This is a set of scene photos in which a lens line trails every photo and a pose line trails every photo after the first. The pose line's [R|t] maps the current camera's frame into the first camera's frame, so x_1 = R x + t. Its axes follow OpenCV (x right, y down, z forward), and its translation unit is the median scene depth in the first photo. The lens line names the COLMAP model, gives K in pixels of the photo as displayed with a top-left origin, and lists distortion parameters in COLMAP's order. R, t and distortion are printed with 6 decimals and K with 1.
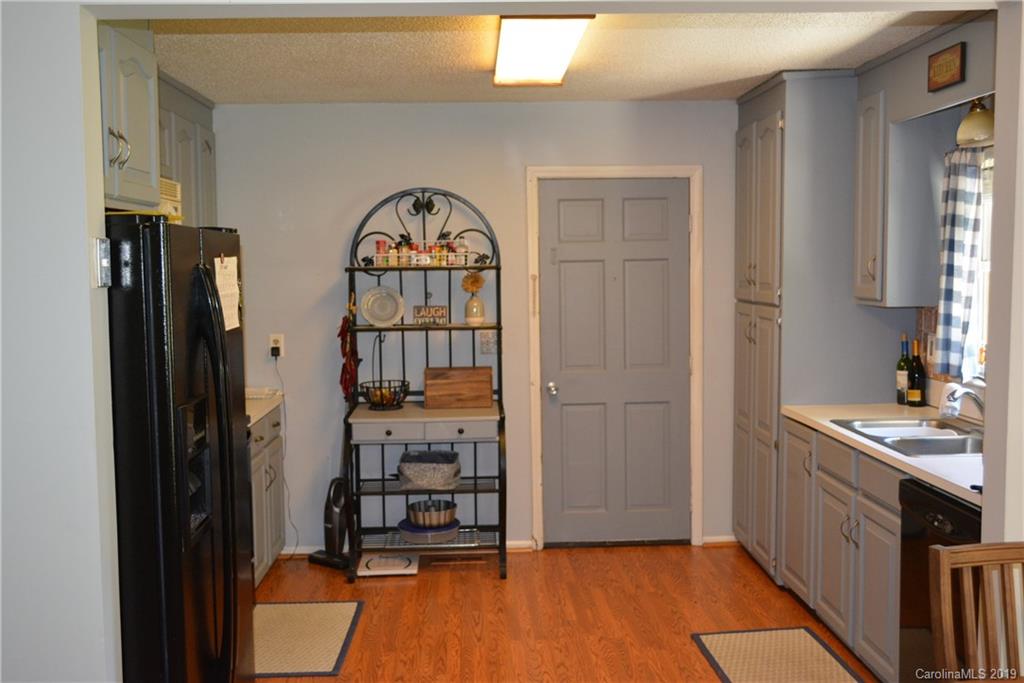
lens RADIAL K [[1039.5, 0, 512.0], [0, 1039.5, 341.5], [0, 0, 1]] dist [-0.012017, 0.001969]
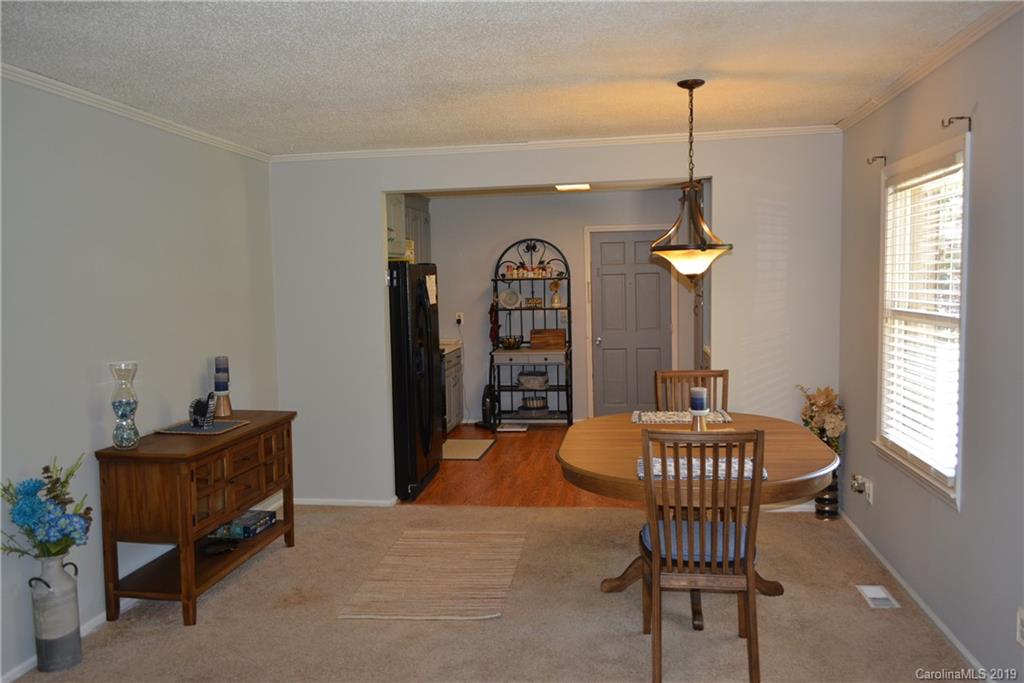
lens RADIAL K [[792.1, 0, 514.9], [0, 792.1, 339.6], [0, 0, 1]] dist [-0.009932, -0.004171]
pose [[0.983579, 0.005549, -0.180394, 0.161220], [-0.004486, 0.999970, 0.006300, 0.036550], [0.180424, -0.005387, 0.983574, -0.505019]]
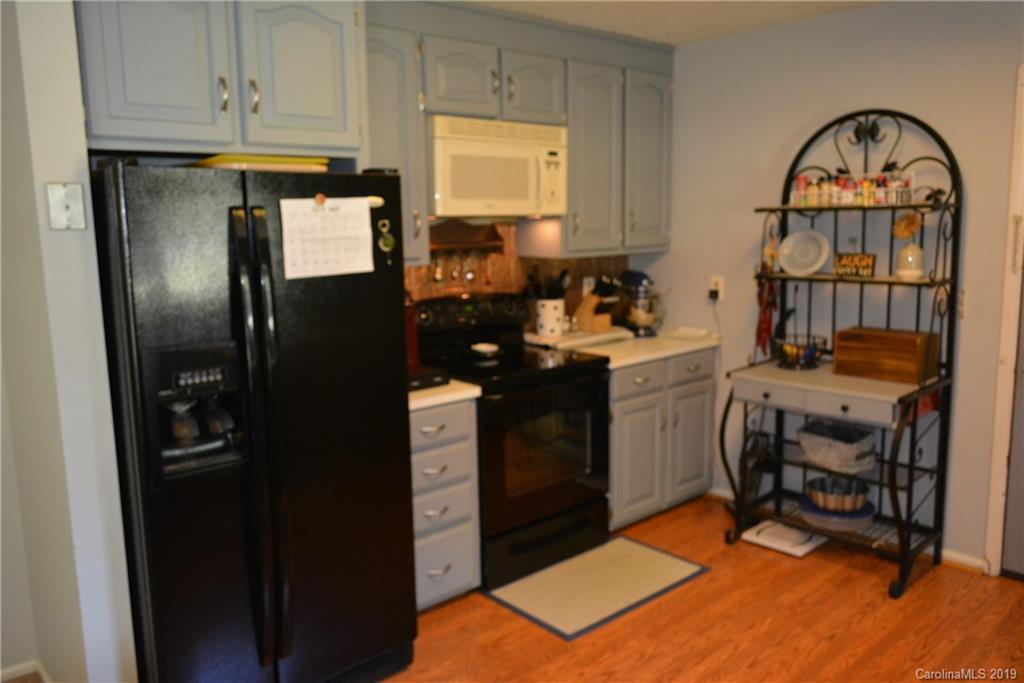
lens RADIAL K [[792.1, 0, 514.9], [0, 792.1, 339.6], [0, 0, 1]] dist [-0.009932, -0.004171]
pose [[0.630827, 0.115151, -0.767332, 0.245458], [-0.041783, 0.992533, 0.114595, -0.026918], [0.774798, -0.040228, 0.630928, 0.384551]]
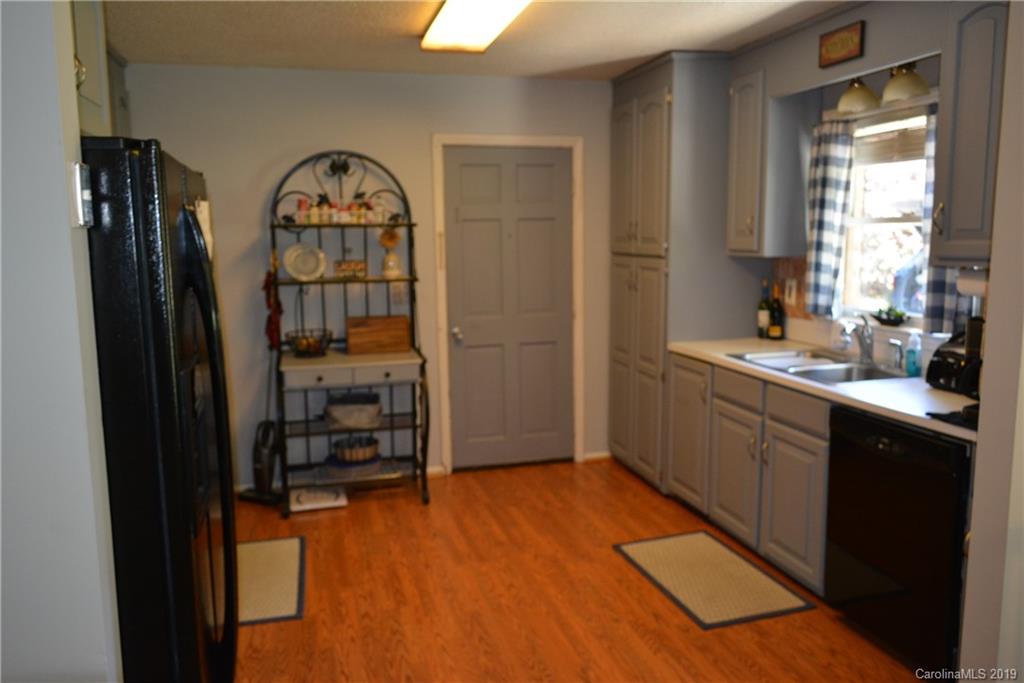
lens RADIAL K [[792.1, 0, 514.9], [0, 792.1, 339.6], [0, 0, 1]] dist [-0.009932, -0.004171]
pose [[0.975124, -0.029215, 0.219728, -0.095137], [0.016360, 0.998059, 0.060096, 0.001390], [-0.221057, -0.055006, 0.973709, 0.152701]]
